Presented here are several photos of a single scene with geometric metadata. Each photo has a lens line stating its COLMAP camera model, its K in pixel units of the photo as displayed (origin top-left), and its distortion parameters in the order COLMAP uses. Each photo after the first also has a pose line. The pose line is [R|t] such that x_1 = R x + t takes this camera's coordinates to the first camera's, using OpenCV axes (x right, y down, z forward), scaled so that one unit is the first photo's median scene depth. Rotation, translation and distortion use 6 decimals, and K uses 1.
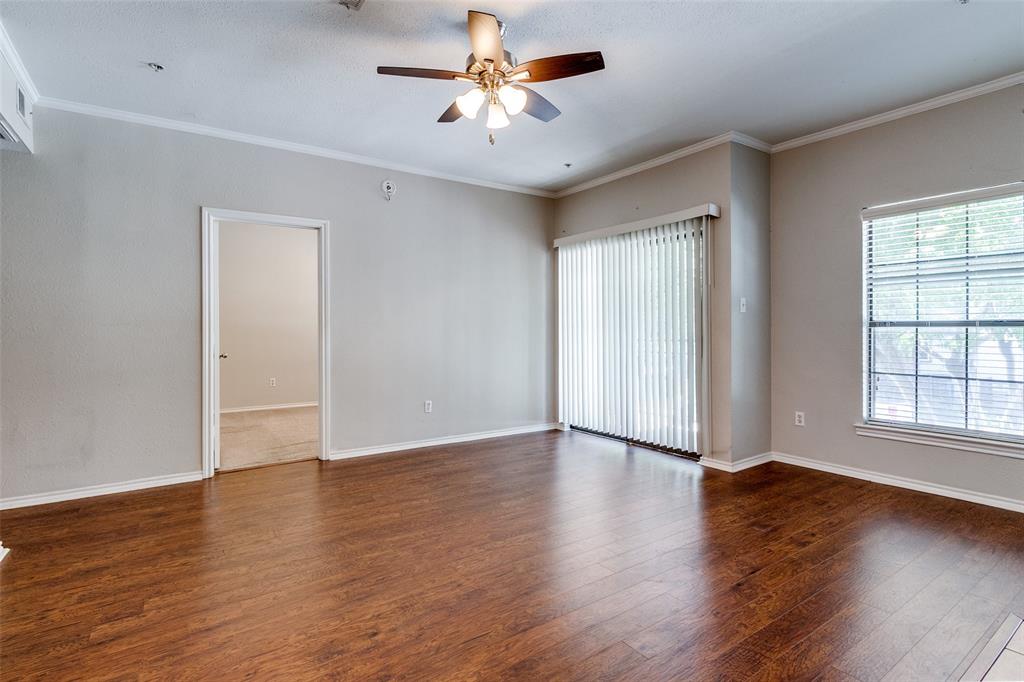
lens RADIAL K [[482.6, 0, 515.2], [0, 482.6, 336.9], [0, 0, 1]] dist [0.004580, 0.000364]
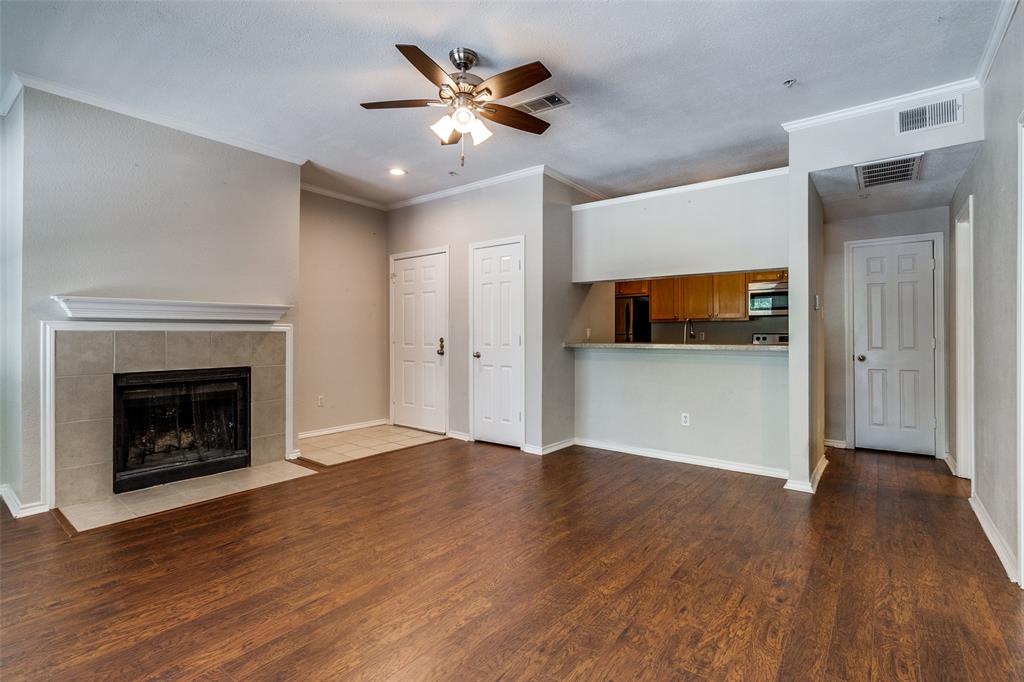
lens RADIAL K [[482.6, 0, 515.2], [0, 482.6, 336.9], [0, 0, 1]] dist [0.004580, 0.000364]
pose [[-0.953829, 0.006272, -0.300283, 0.137856], [0.000016, 0.999783, 0.020831, -0.021785], [0.300349, 0.019864, -0.953623, 1.708403]]
